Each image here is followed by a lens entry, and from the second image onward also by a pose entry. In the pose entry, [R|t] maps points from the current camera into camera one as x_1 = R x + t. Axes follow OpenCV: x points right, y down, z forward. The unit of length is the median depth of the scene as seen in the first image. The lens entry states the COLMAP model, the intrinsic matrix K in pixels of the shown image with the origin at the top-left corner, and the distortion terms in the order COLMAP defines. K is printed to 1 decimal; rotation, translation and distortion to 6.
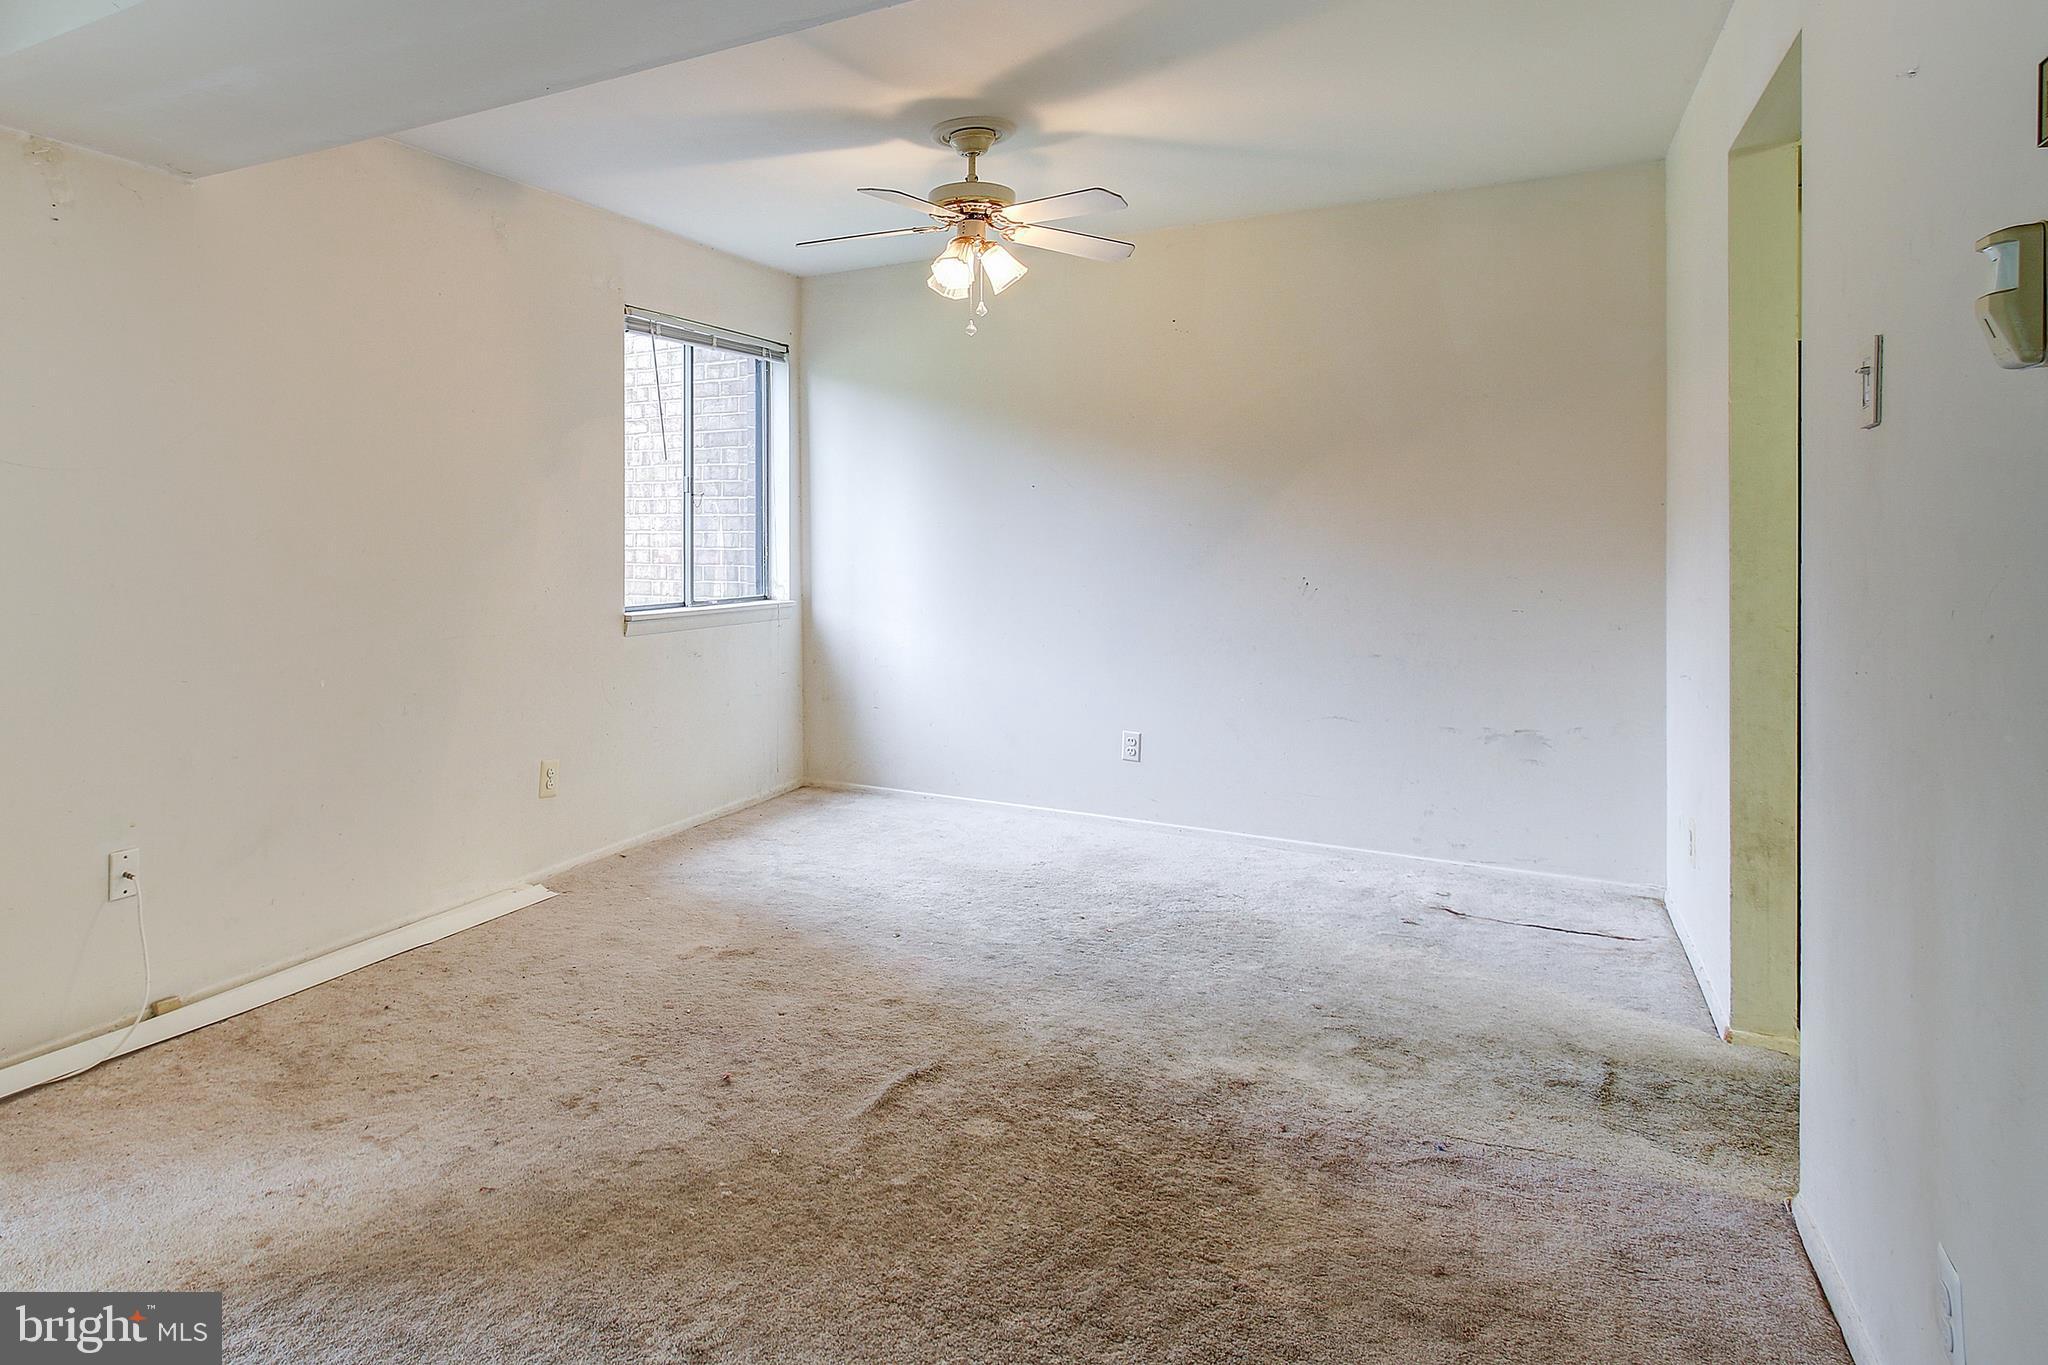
lens RADIAL K [[1222.6, 0, 1103.0], [0, 1222.6, 554.2], [0, 0, 1]] dist [-0.006686, 0.000605]
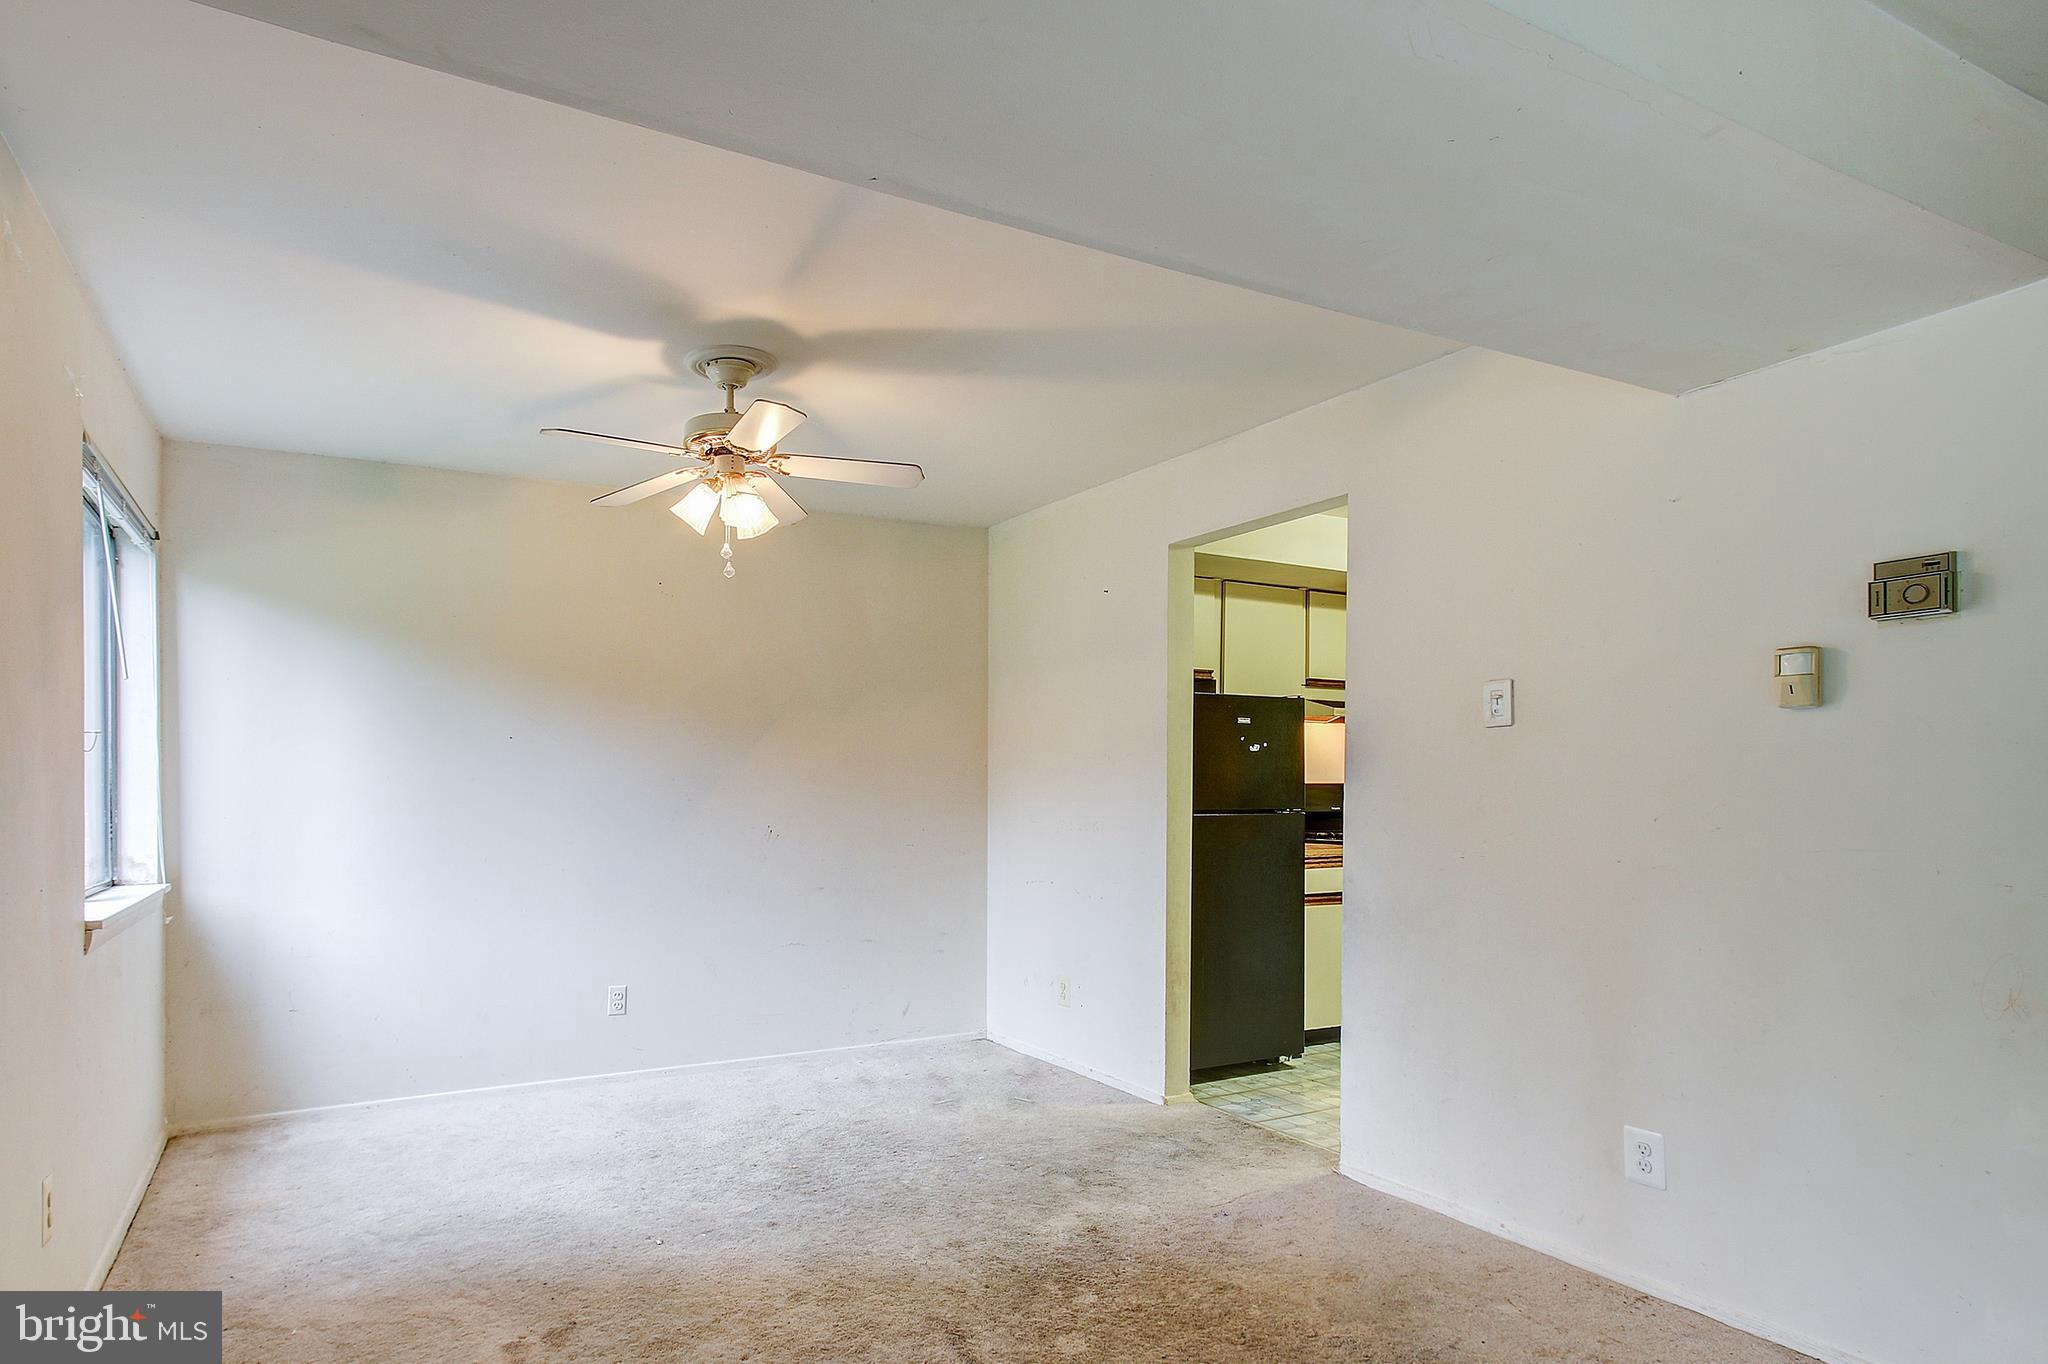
lens RADIAL K [[960.8, 0, 966.8], [0, 960.8, 804.3], [0, 0, 1]] dist [-0.002175, 0.000007]
pose [[0.621712, -0.017624, 0.783047, -0.491736], [0.020446, 0.999771, 0.006268, -0.003692], [-0.782979, 0.012113, 0.621930, 0.337157]]
